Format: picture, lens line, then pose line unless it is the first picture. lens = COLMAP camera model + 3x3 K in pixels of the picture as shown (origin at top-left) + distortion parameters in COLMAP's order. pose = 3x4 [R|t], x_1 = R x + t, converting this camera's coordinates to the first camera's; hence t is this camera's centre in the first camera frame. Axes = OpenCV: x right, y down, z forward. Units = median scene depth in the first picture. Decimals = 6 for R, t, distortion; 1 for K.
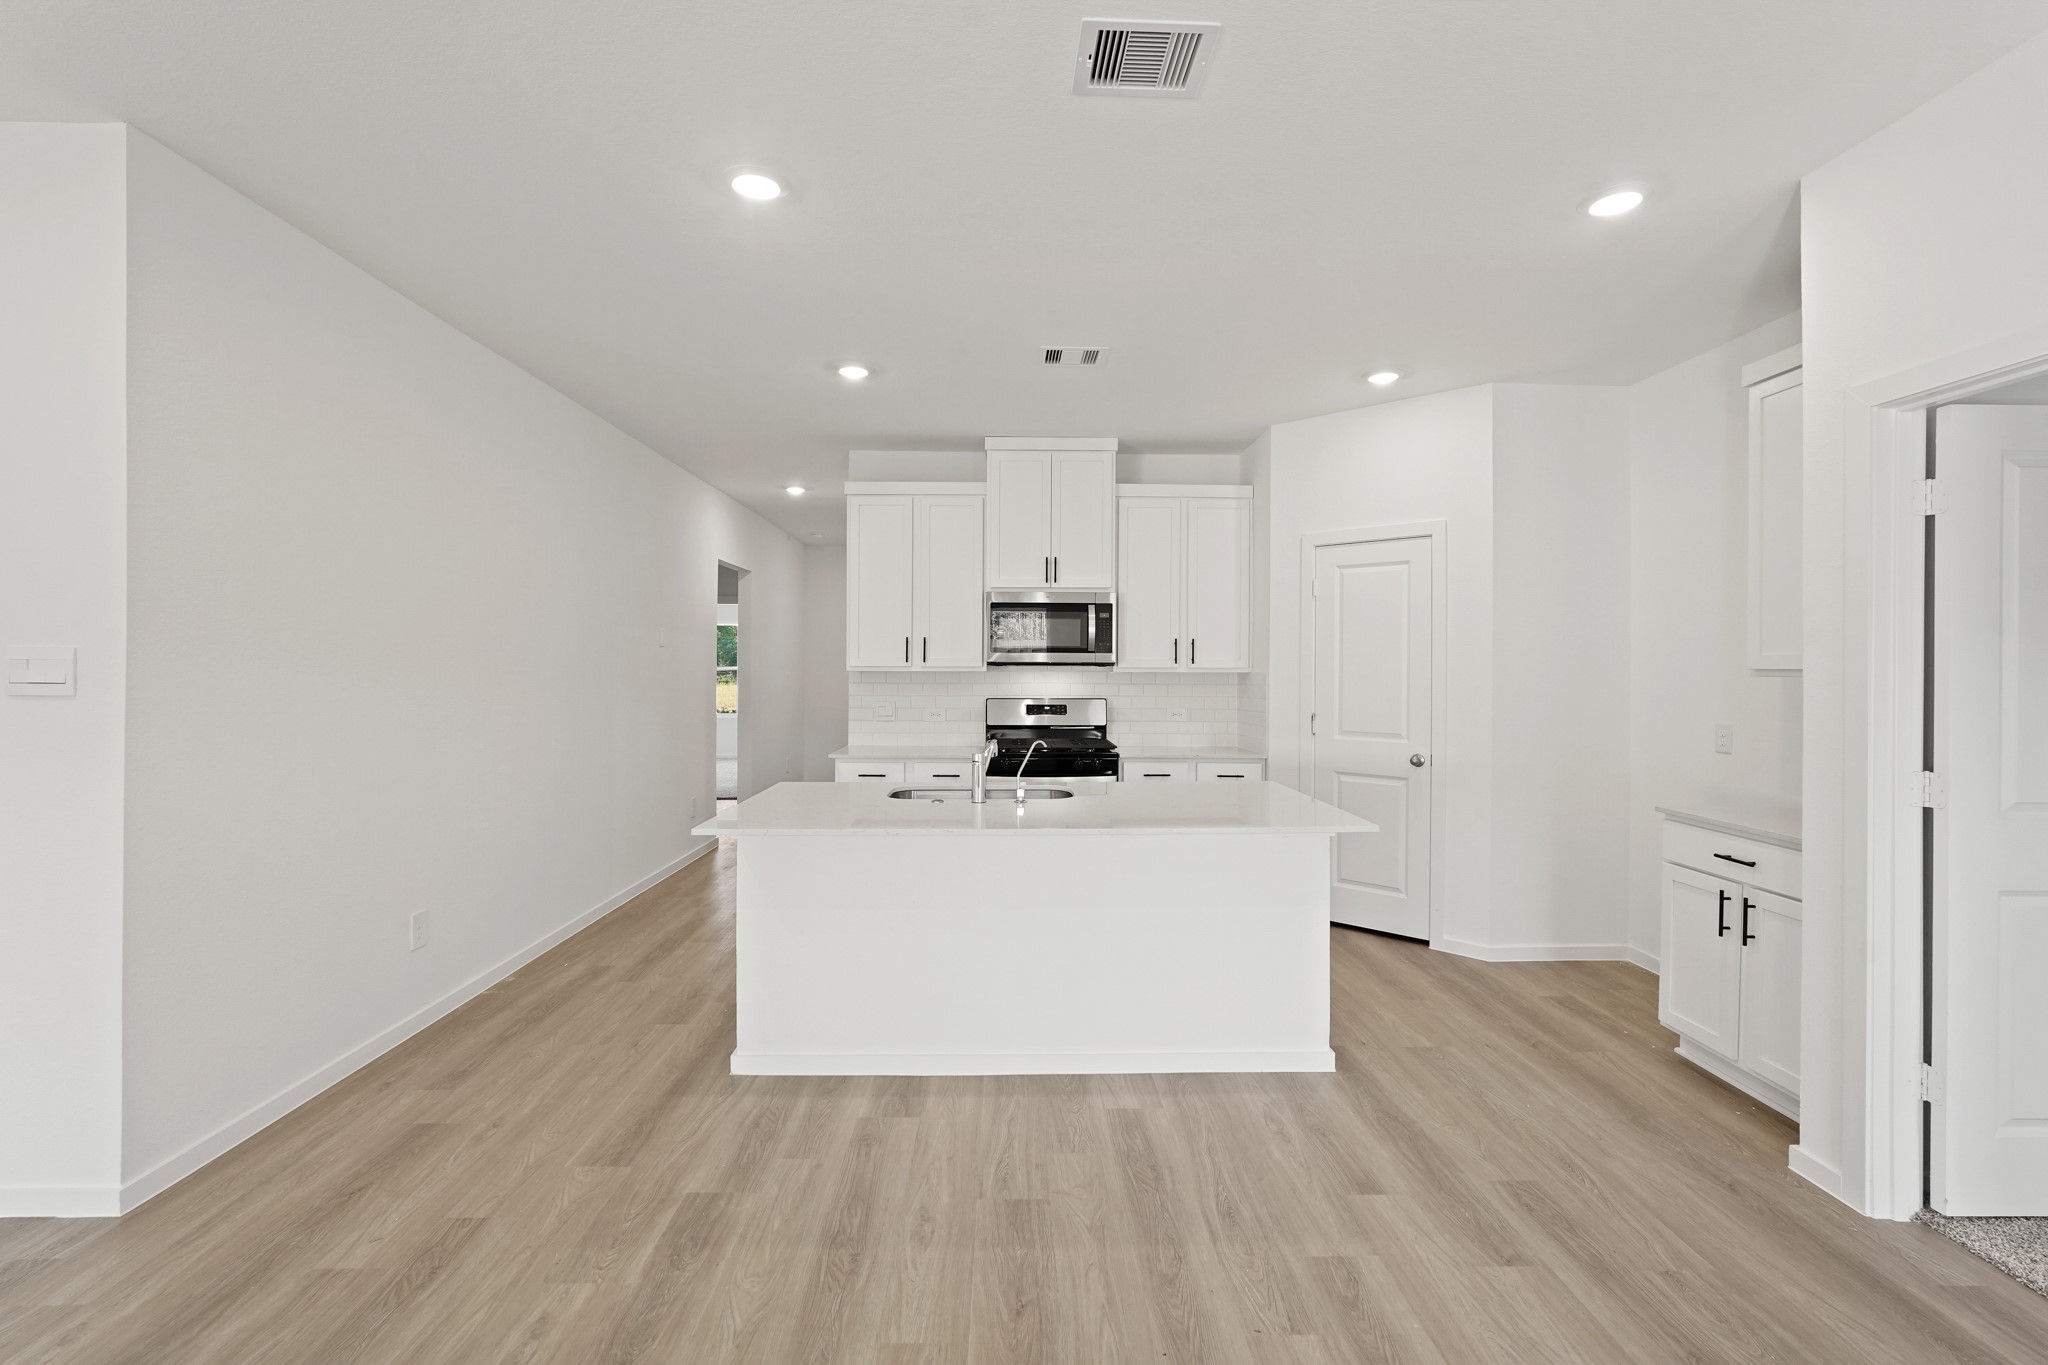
lens RADIAL K [[902.2, 0, 1031.5], [0, 902.2, 670.3], [0, 0, 1]] dist [-0.009241, 0.003615]
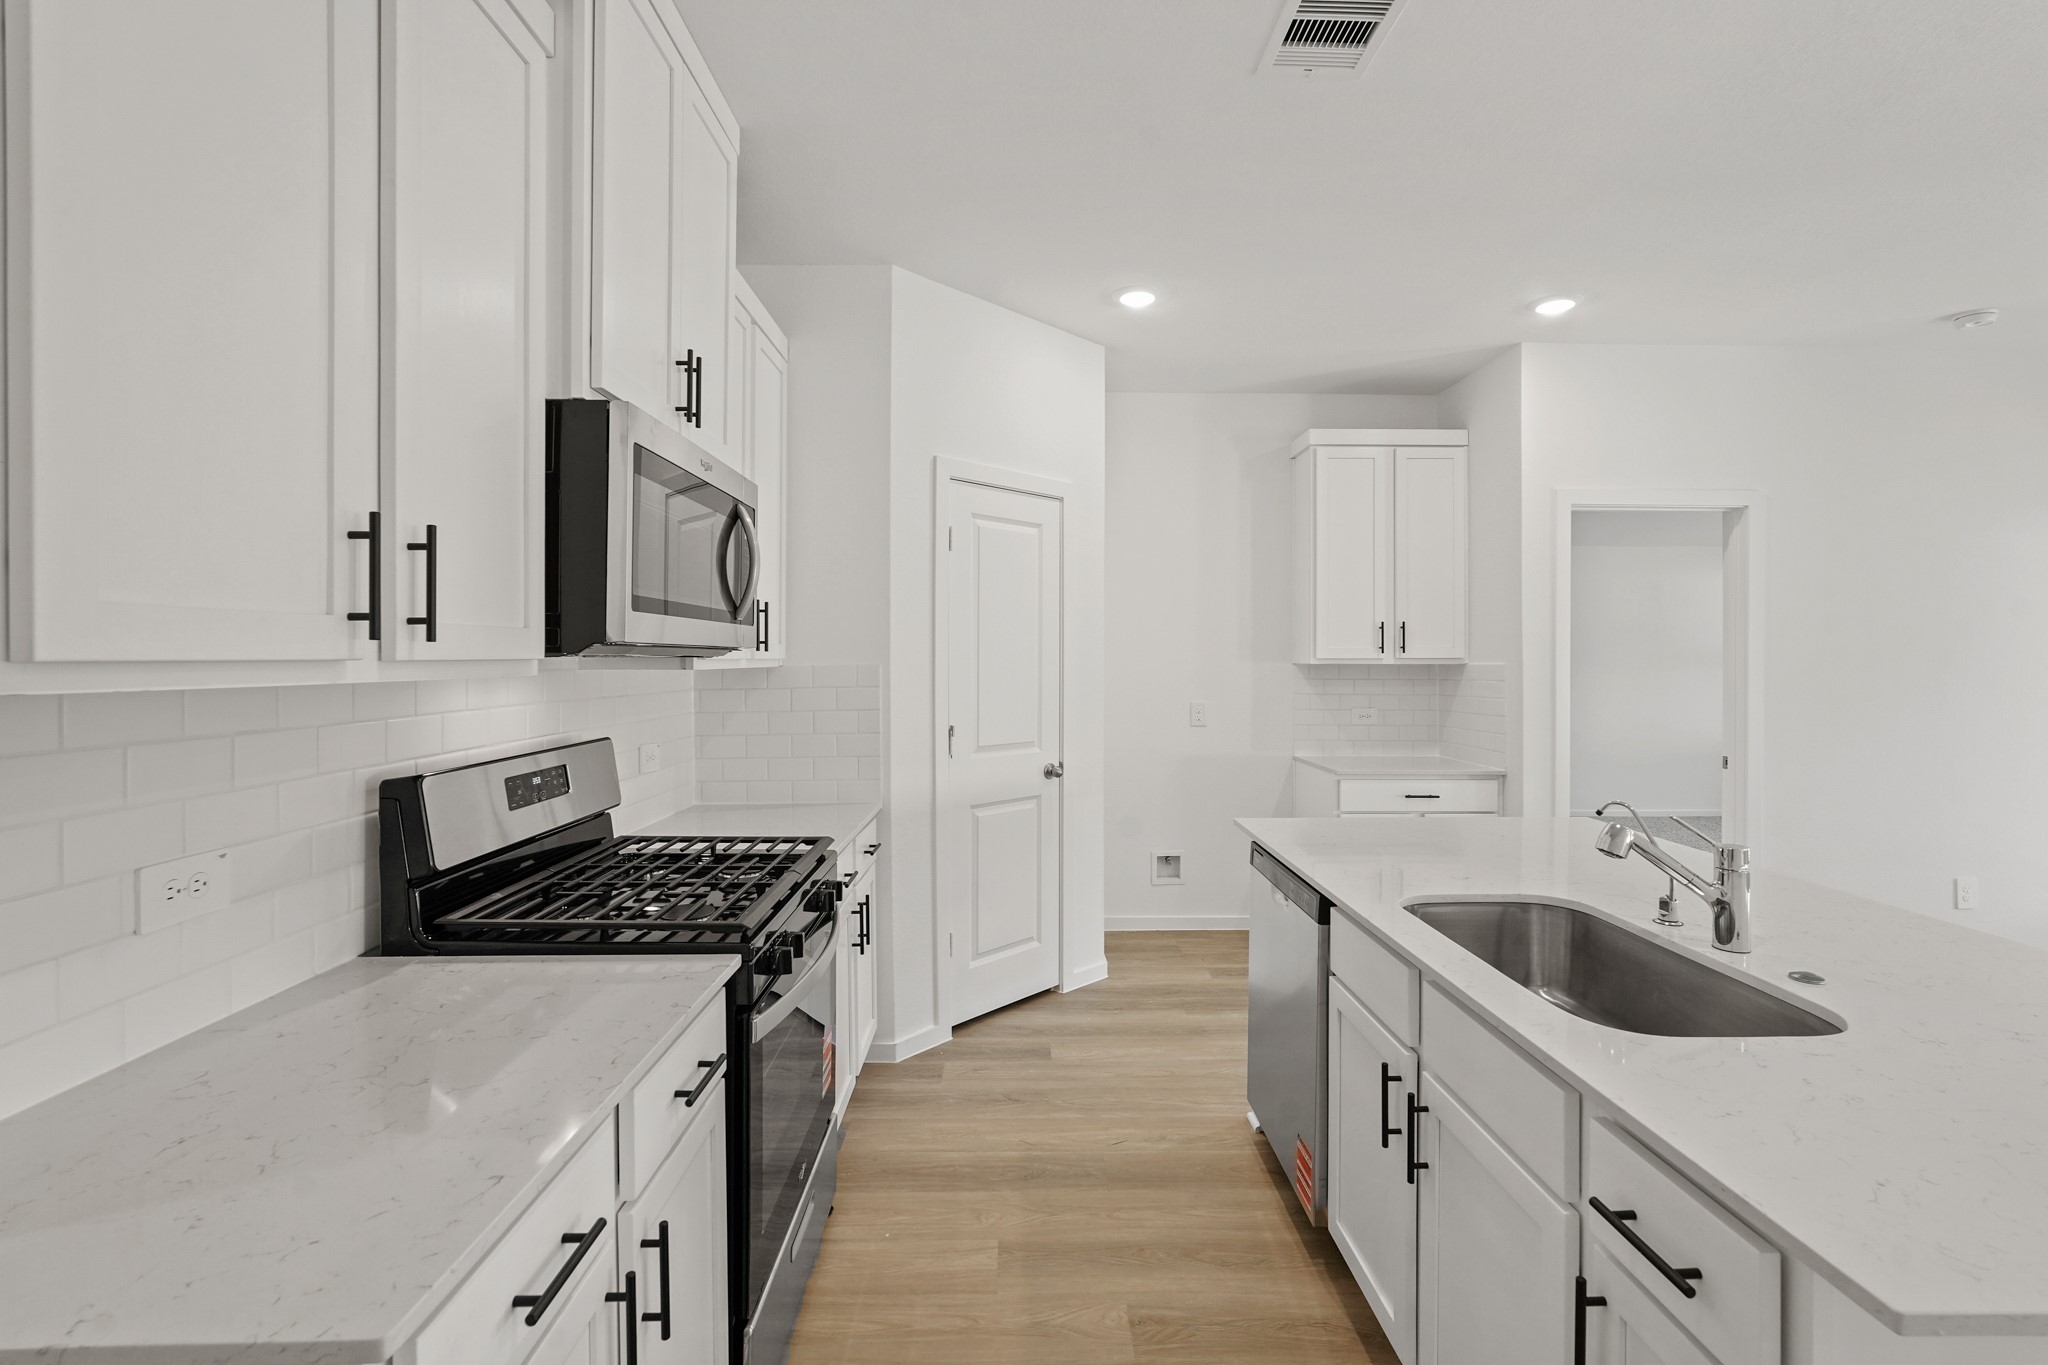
lens RADIAL K [[902.2, 0, 1026.3], [0, 902.2, 663.9], [0, 0, 1]] dist [-0.009241, 0.003615]
pose [[0.012659, -0.008493, 0.999884, -0.550000], [0.004072, 0.999956, 0.008442, -0.006260], [-0.999912, 0.003965, 0.012693, 1.430485]]
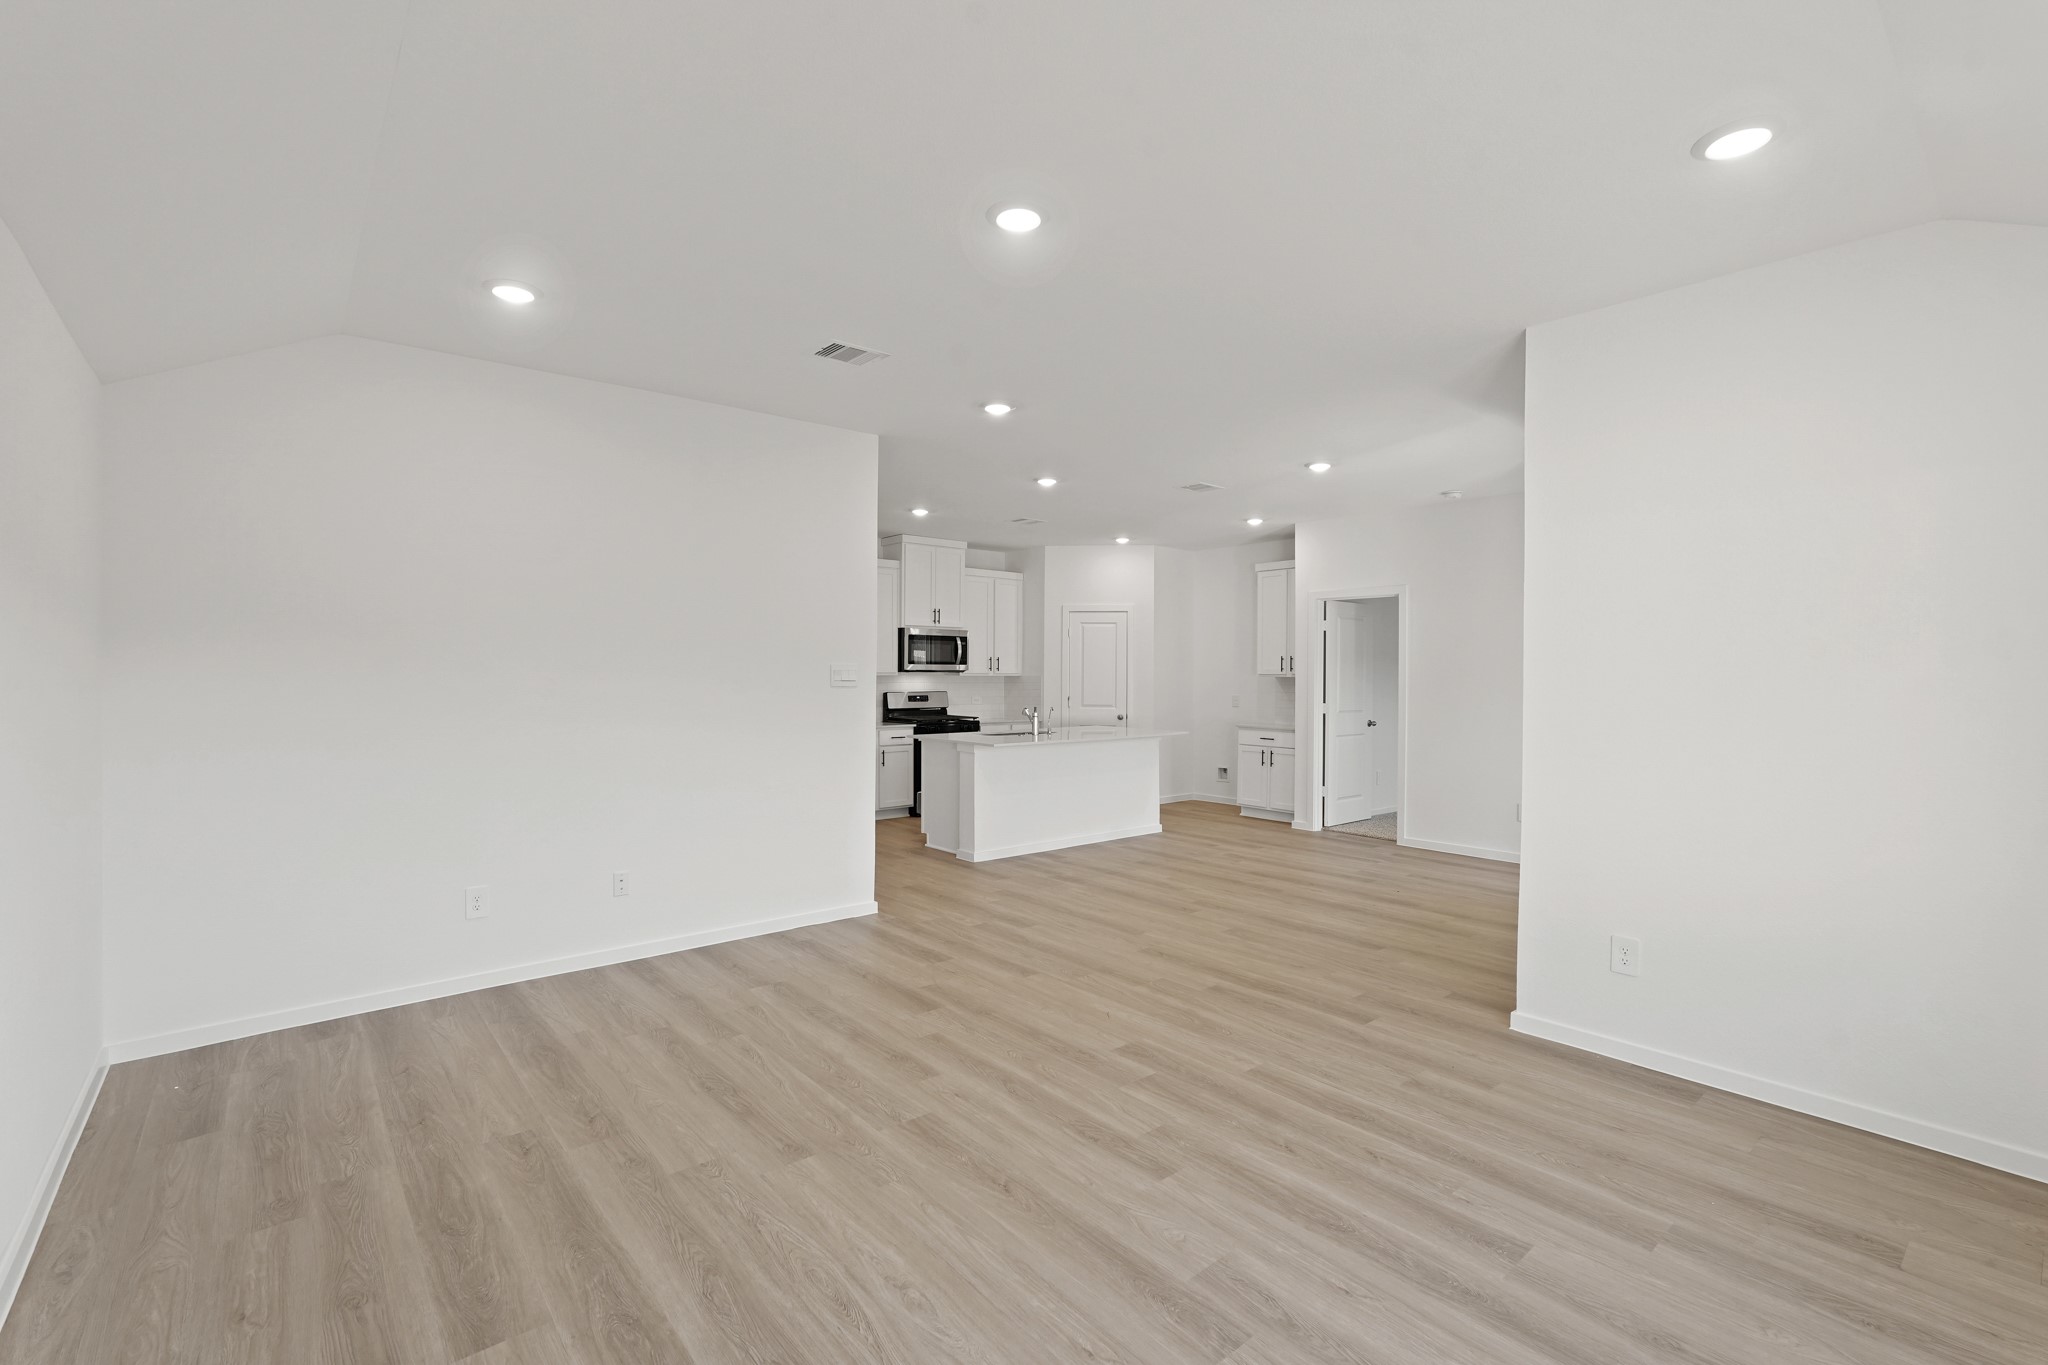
lens RADIAL K [[902.2, 0, 1029.5], [0, 902.2, 688.6], [0, 0, 1]] dist [-0.009241, 0.003615]
pose [[0.777462, -0.010906, 0.628835, -1.519002], [0.000375, 0.999857, 0.016877, -0.004342], [-0.628929, -0.012886, 0.777356, -0.730769]]
